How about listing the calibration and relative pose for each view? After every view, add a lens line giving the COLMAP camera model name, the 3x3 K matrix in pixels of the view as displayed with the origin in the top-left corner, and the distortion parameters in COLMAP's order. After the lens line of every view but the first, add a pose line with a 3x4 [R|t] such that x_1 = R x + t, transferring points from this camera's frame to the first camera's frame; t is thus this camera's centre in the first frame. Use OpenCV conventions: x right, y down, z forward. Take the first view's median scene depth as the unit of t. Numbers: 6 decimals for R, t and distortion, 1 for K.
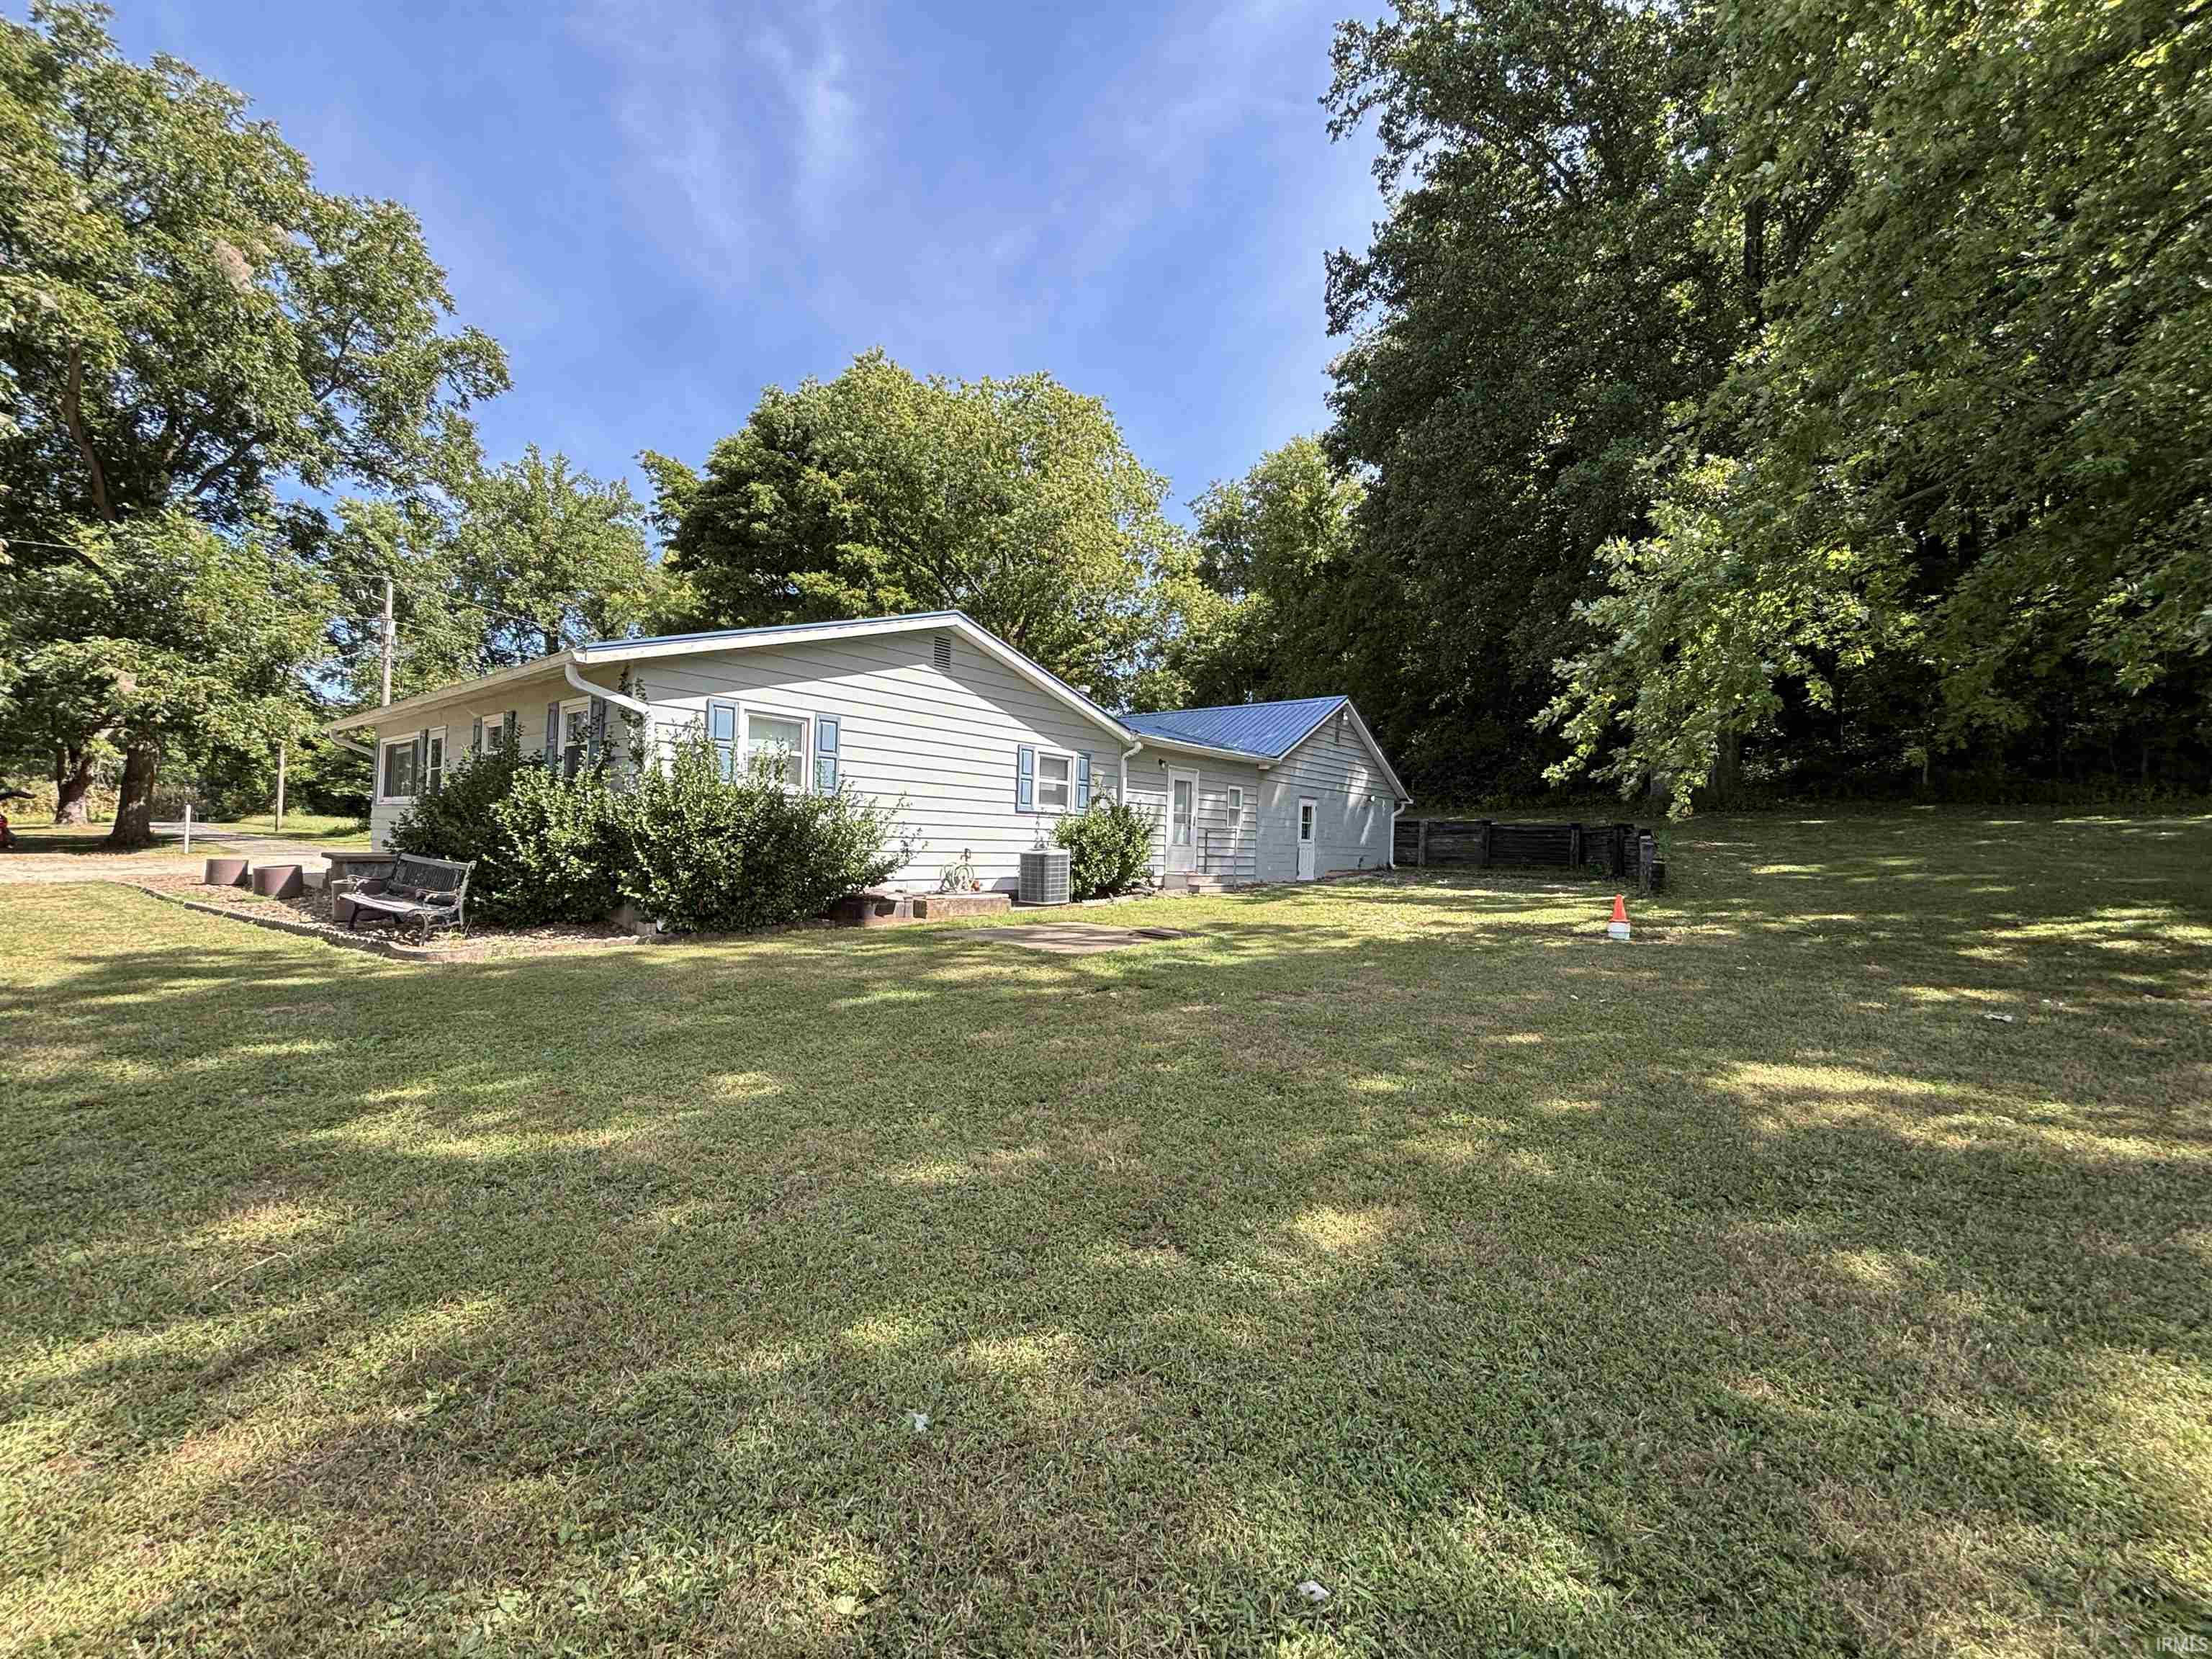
lens RADIAL K [[907.0, 0, 1109.5], [0, 907.0, 834.5], [0, 0, 1]] dist [-0.003937, 0.000572]
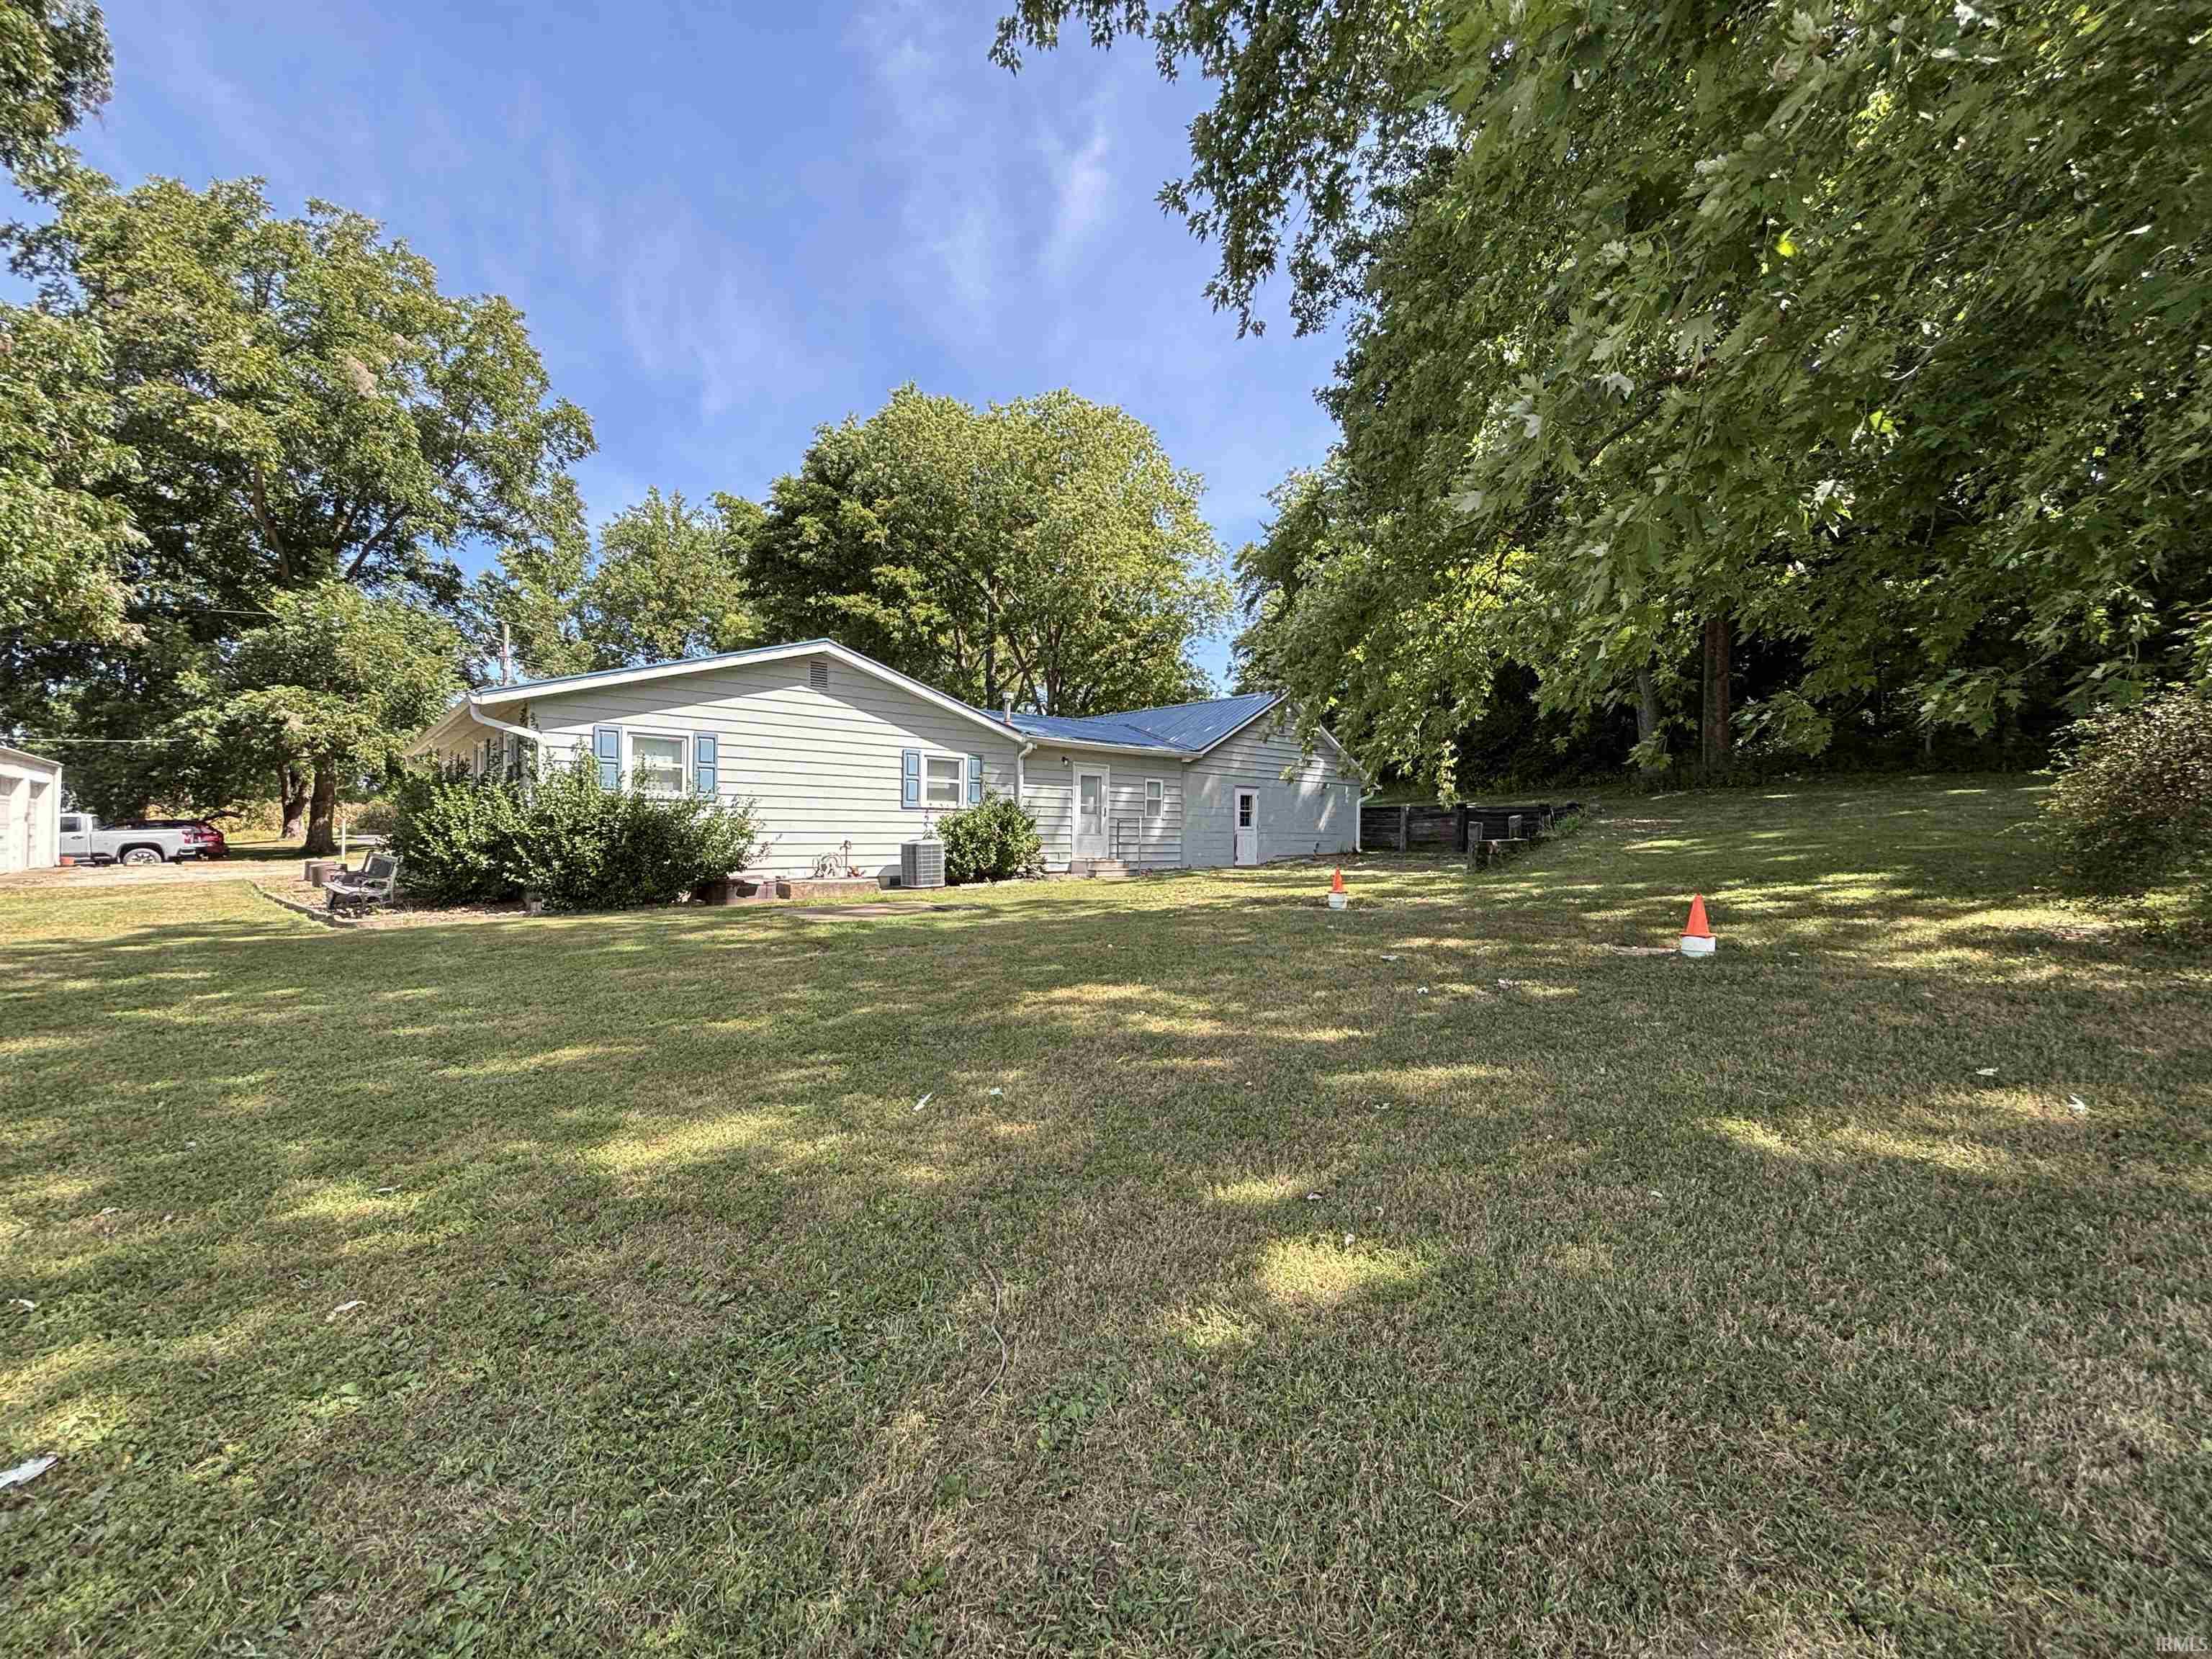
lens RADIAL K [[907.0, 0, 1102.1], [0, 907.0, 834.7], [0, 0, 1]] dist [-0.003937, 0.000572]
pose [[0.988782, -0.021677, -0.147786, 0.200675], [0.022587, 0.999735, 0.004483, 0.005891], [0.147649, -0.007771, 0.989009, -0.067107]]
